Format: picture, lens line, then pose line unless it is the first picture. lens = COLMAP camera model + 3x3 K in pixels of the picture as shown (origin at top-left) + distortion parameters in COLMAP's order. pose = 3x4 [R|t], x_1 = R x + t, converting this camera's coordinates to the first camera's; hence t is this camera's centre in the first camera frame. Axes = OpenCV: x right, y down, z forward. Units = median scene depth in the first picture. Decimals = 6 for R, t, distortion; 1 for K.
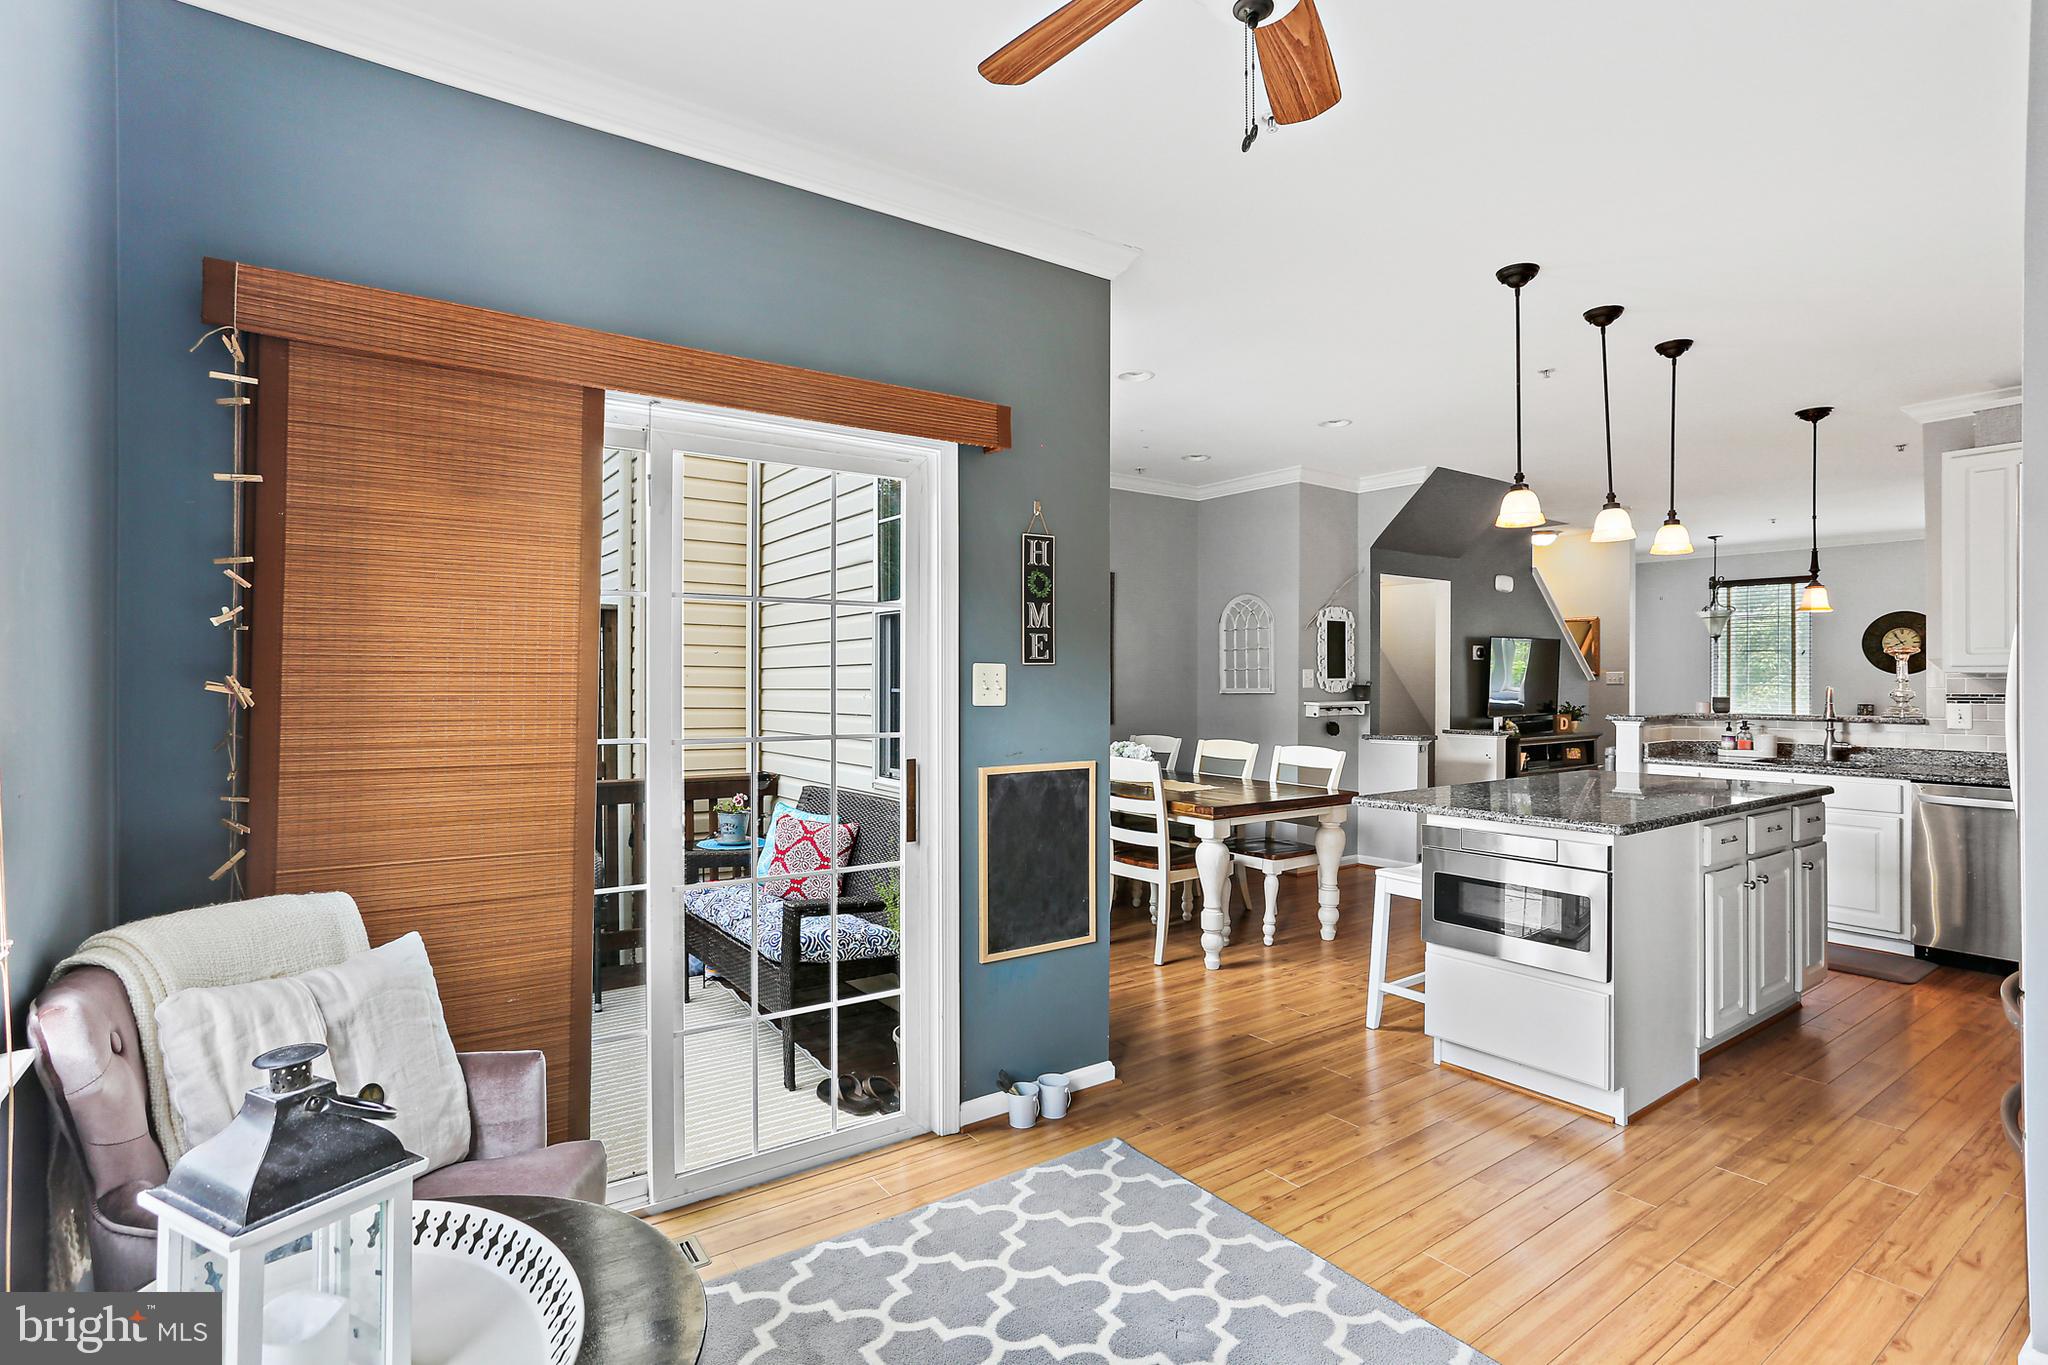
lens RADIAL K [[997.1, 0, 1019.6], [0, 997.1, 675.8], [0, 0, 1]] dist [-0.032035, 0.018897]
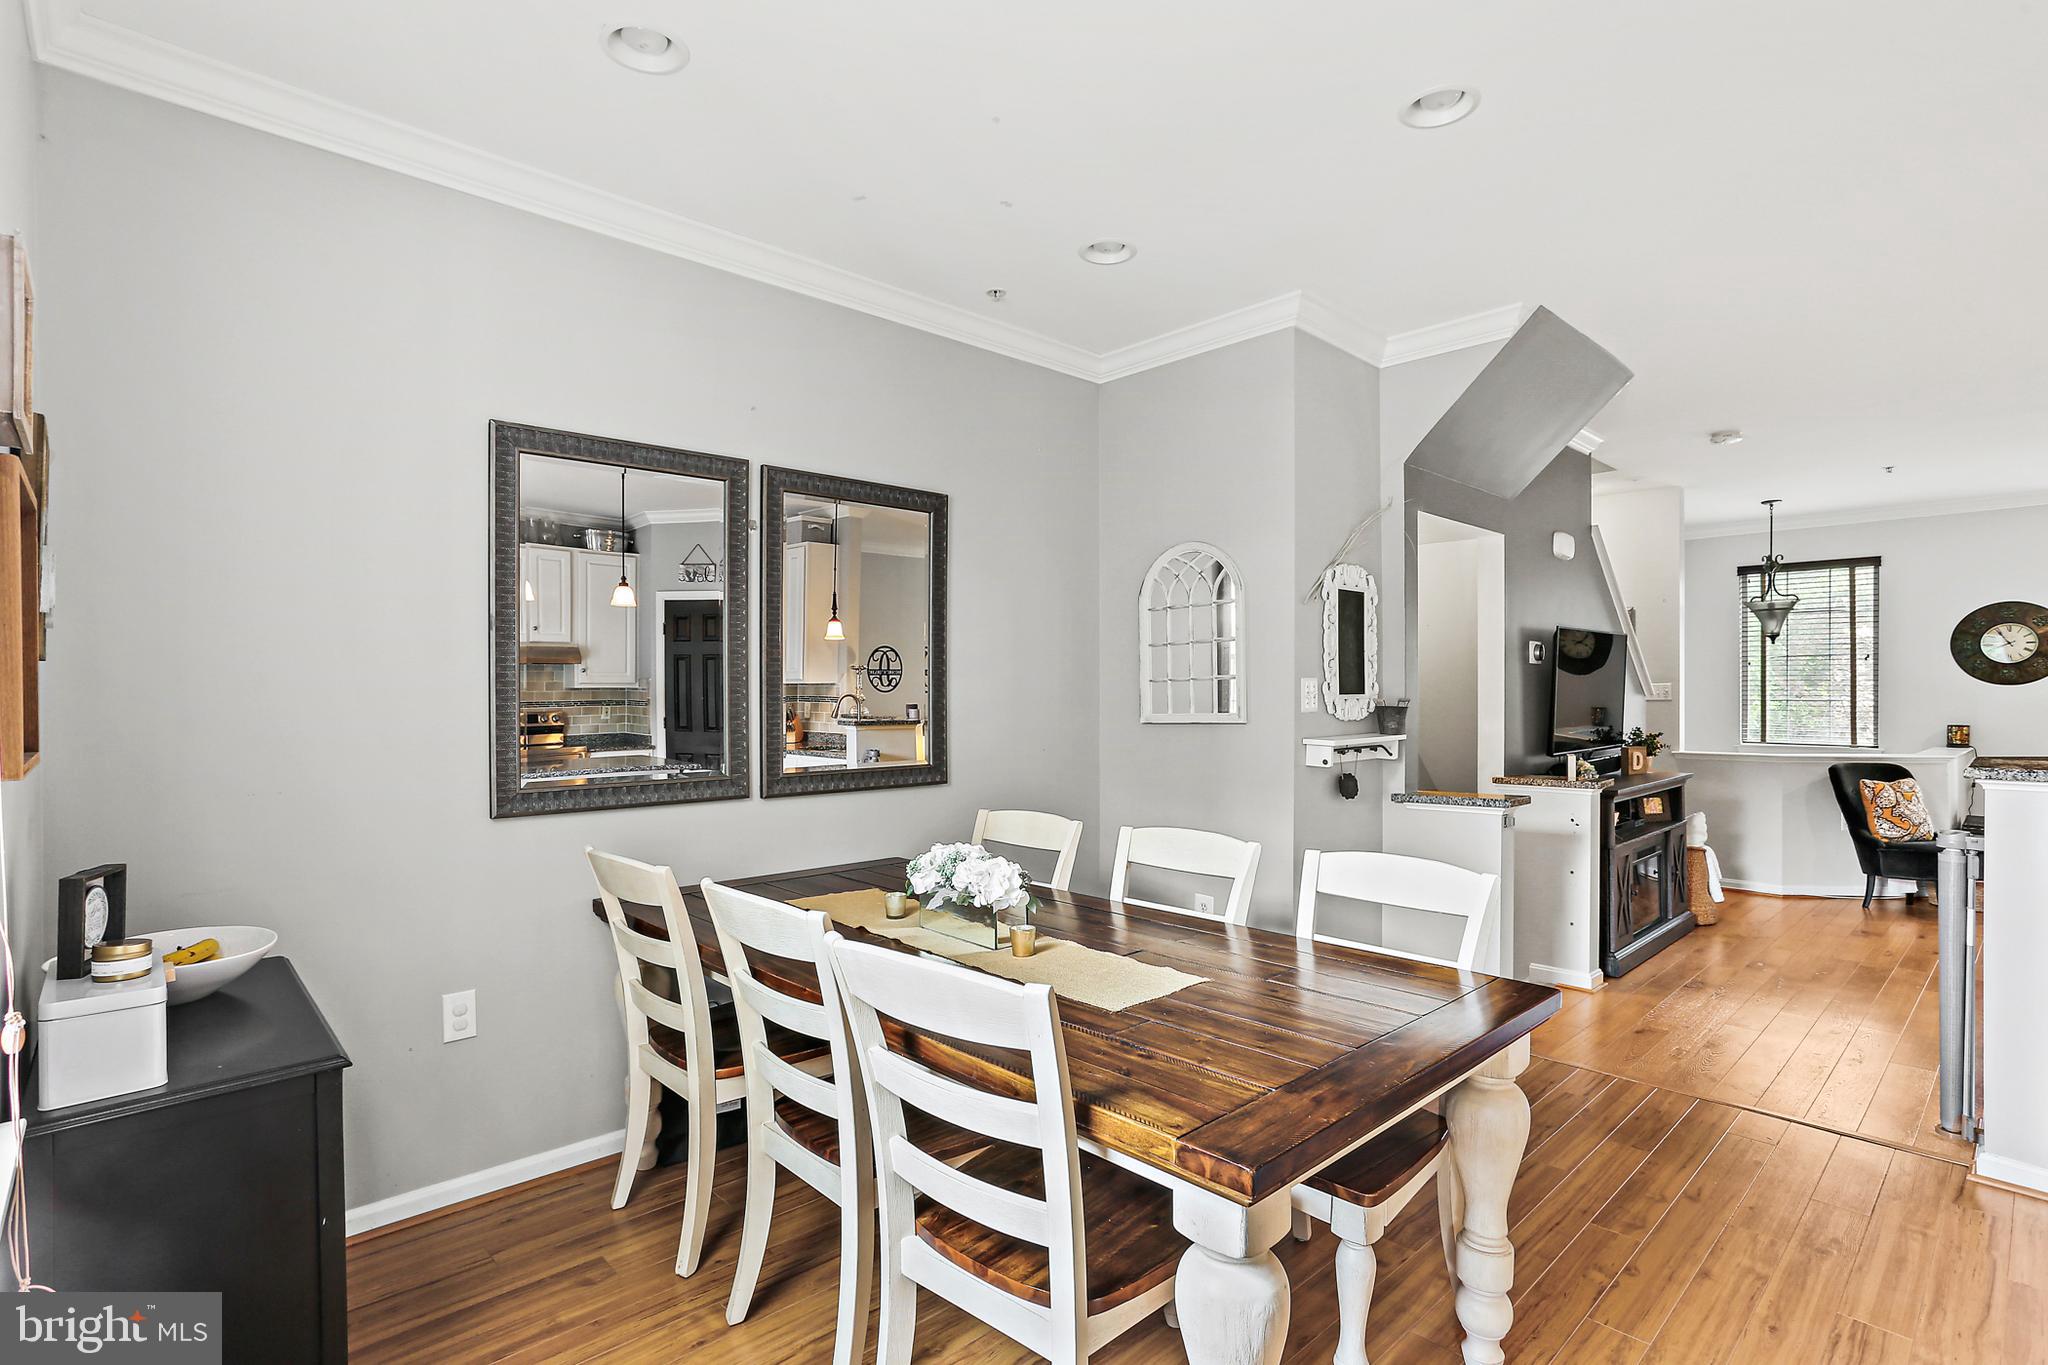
lens RADIAL K [[997.1, 0, 1020.2], [0, 997.1, 699.5], [0, 0, 1]] dist [-0.032035, 0.018897]
pose [[0.990971, -0.005143, 0.133978, 0.062474], [0.004312, 0.999970, 0.006496, 0.000878], [-0.134007, -0.005860, 0.990963, 0.481438]]
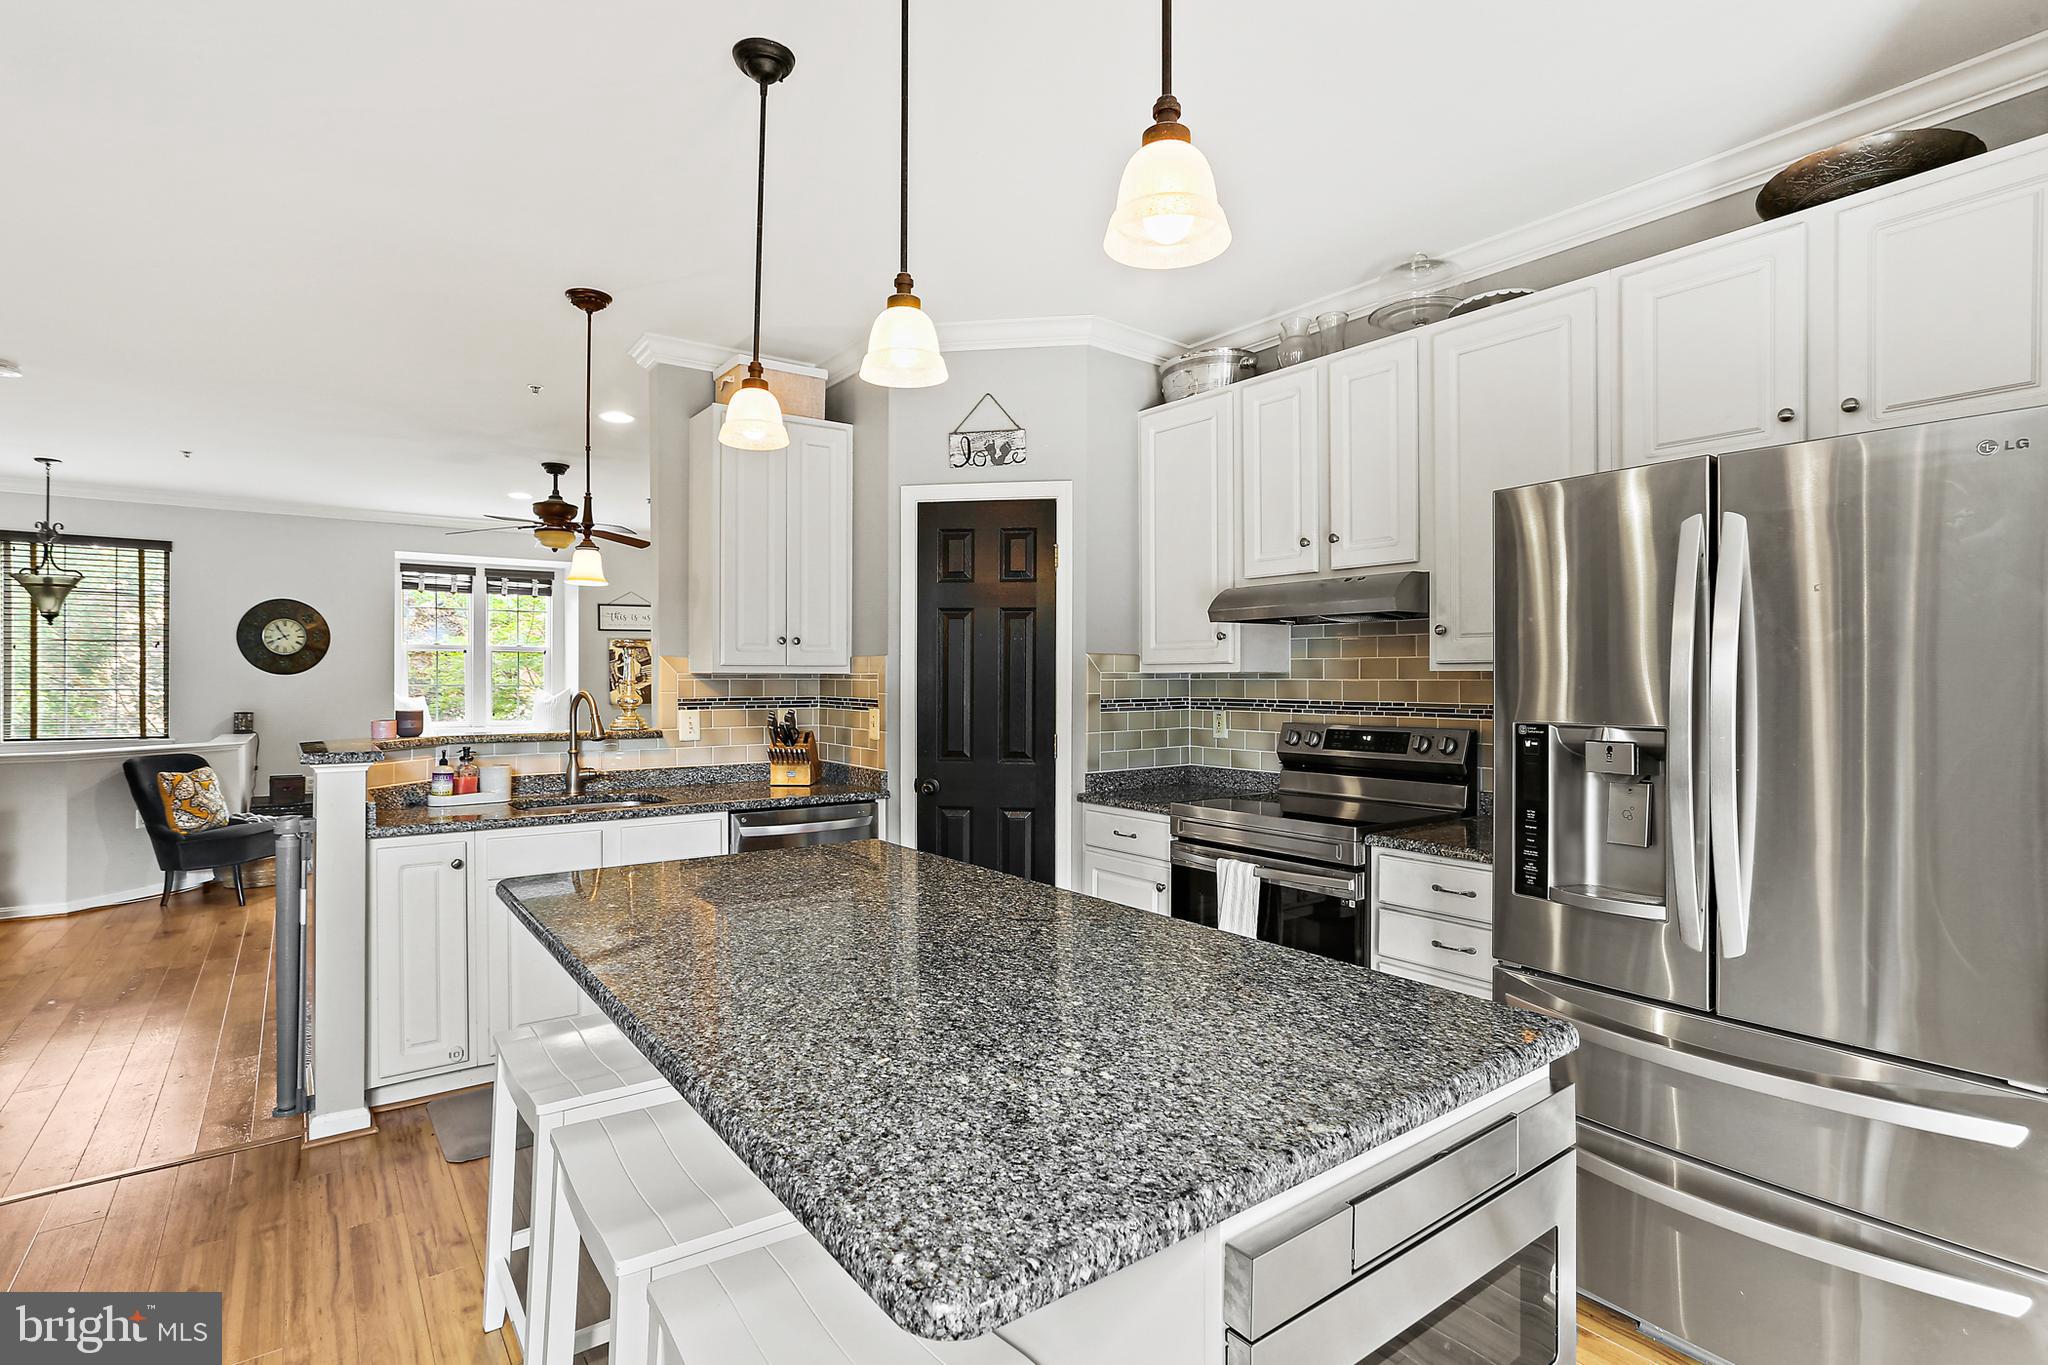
lens RADIAL K [[997.1, 0, 1021.0], [0, 997.1, 678.8], [0, 0, 1]] dist [-0.032035, 0.018897]
pose [[-0.013389, -0.000001, 0.999910, 0.078519], [-0.000322, 1.000000, -0.000003, 0.001350], [-0.999910, -0.000322, -0.013389, 0.530543]]
